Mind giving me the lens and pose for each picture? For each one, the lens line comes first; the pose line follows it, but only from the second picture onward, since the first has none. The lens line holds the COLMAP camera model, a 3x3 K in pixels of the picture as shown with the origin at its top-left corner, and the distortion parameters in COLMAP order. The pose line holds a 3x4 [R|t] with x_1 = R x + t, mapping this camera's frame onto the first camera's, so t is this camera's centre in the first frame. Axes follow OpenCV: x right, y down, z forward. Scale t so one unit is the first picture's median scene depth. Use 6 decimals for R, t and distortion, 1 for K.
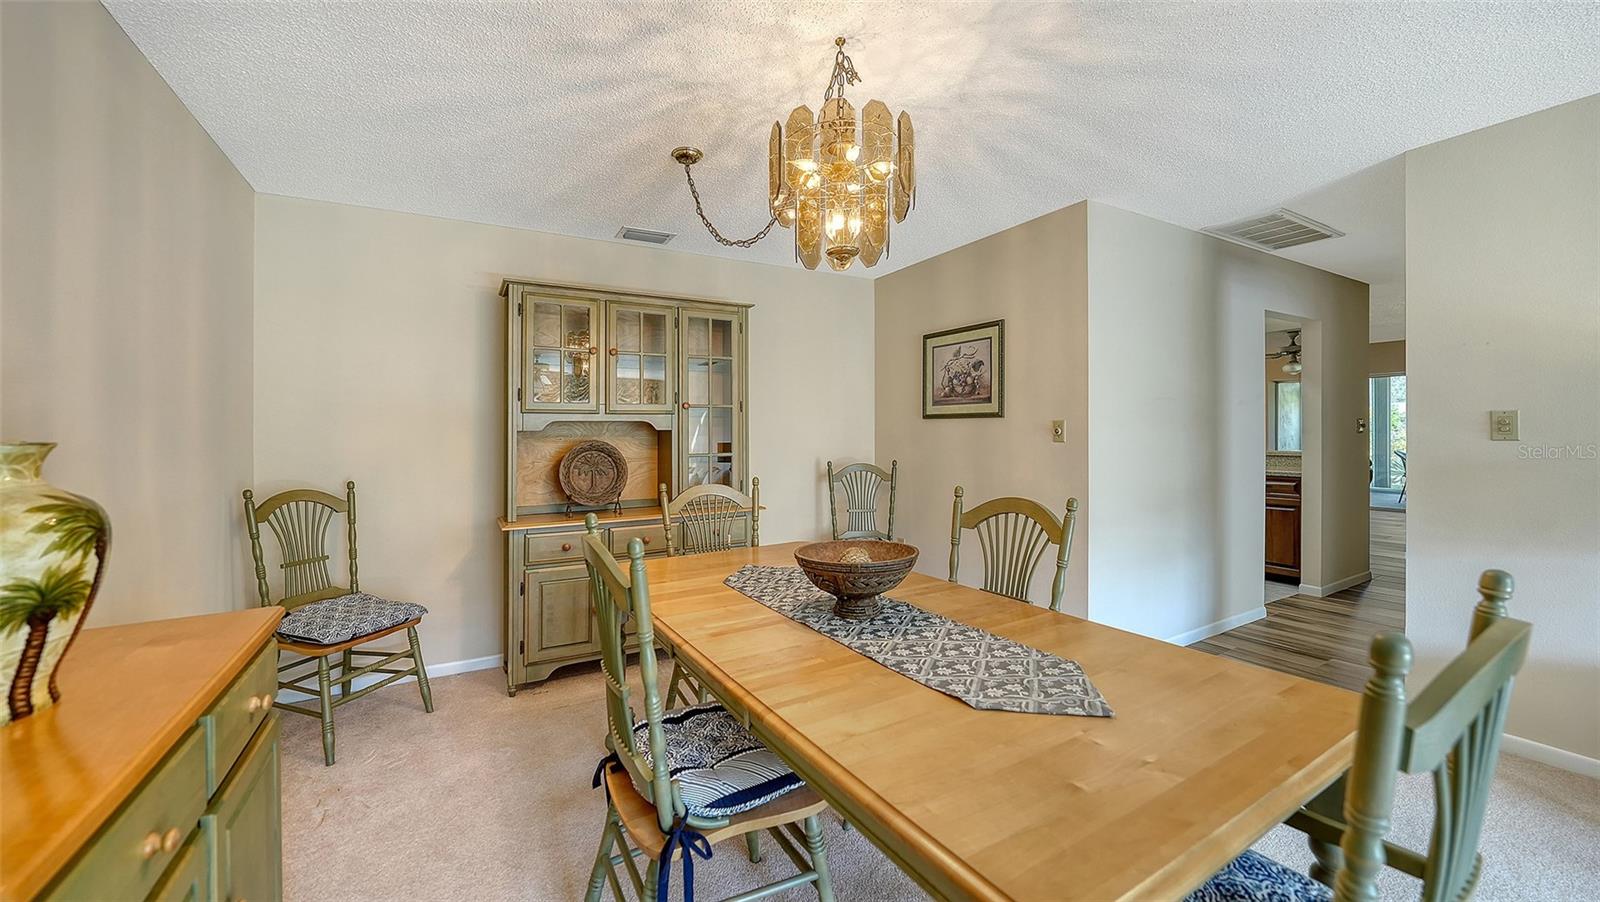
lens RADIAL K [[604.4, 0, 800.7], [0, 604.4, 430.7], [0, 0, 1]] dist [-0.020817, 0.000118]
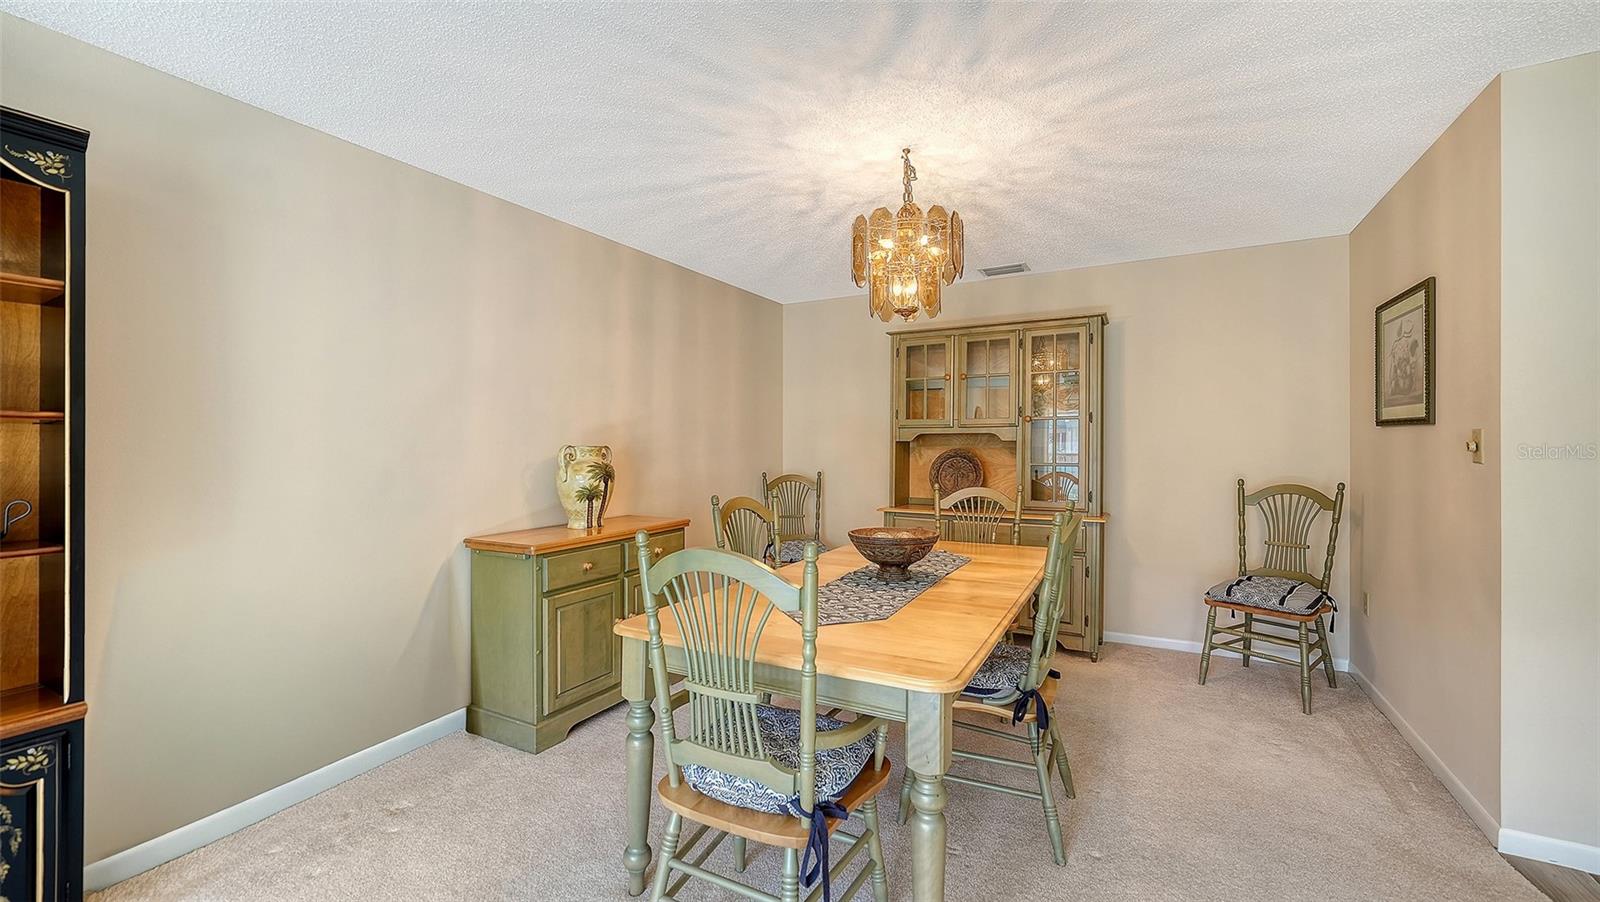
lens RADIAL K [[643.3, 0, 773.5], [0, 643.3, 444.3], [0, 0, 1]] dist [-0.011920, 0.000901]
pose [[0.500037, 0.009515, -0.865952, 0.712787], [0.000641, 0.999935, 0.011357, -0.009766], [0.866004, -0.006234, 0.499998, 0.018807]]
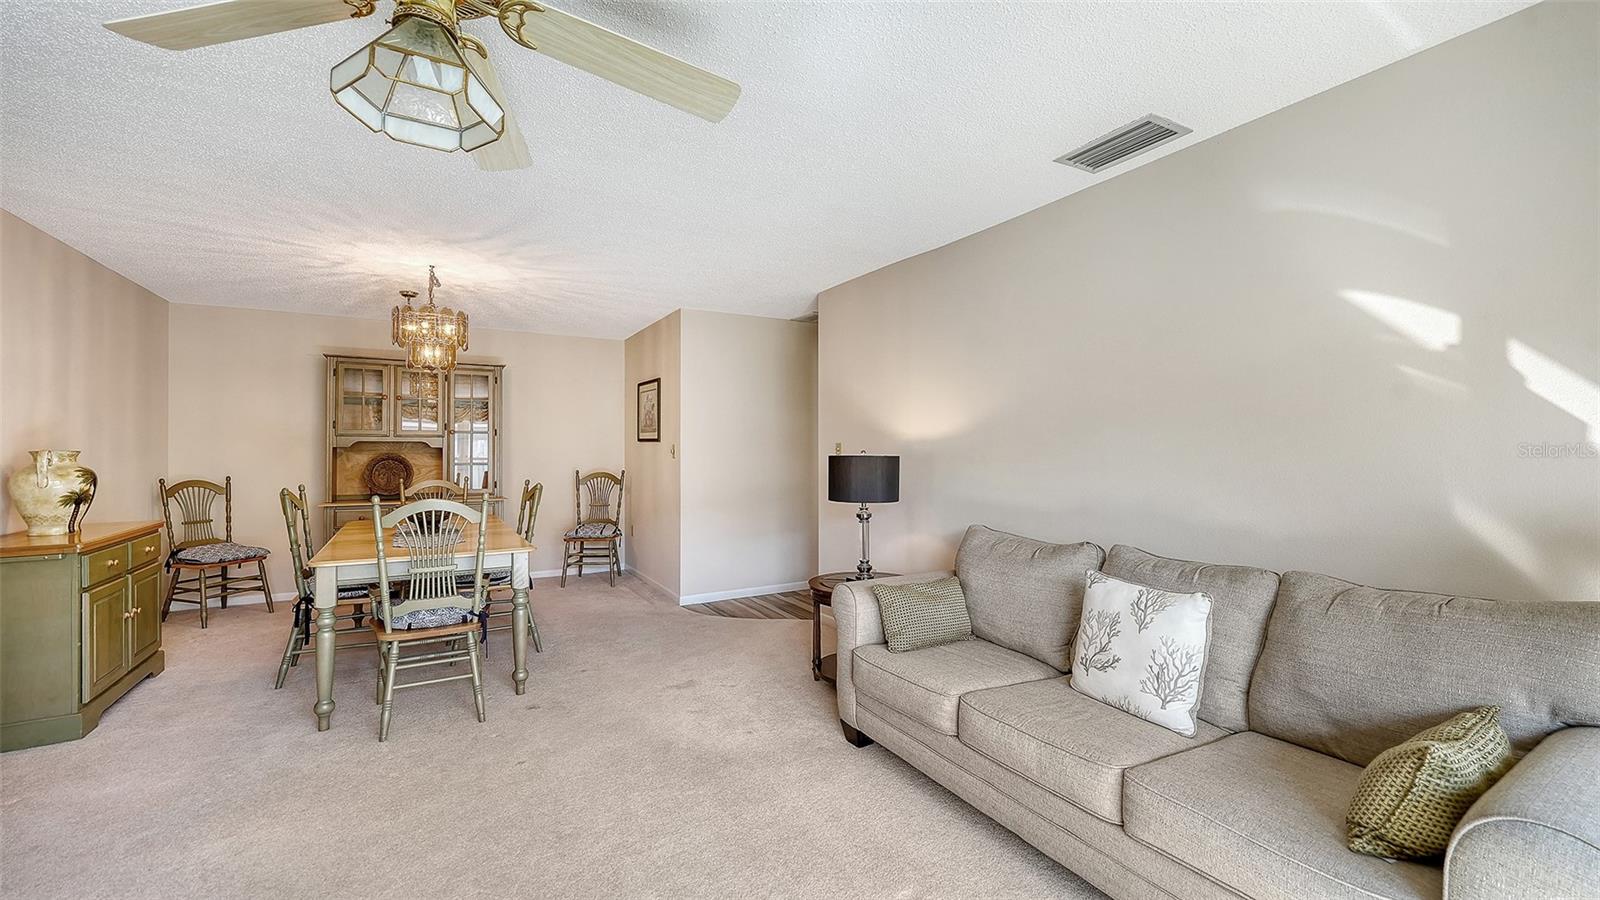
lens RADIAL K [[647.7, 0, 797.1], [0, 647.7, 452.6], [0, 0, 1]] dist [-0.012341, 0.000560]
pose [[0.999919, 0.012367, -0.003007, 0.847665], [-0.012340, 0.999882, 0.009158, -0.016811], [0.003119, -0.009120, 0.999954, -0.791854]]
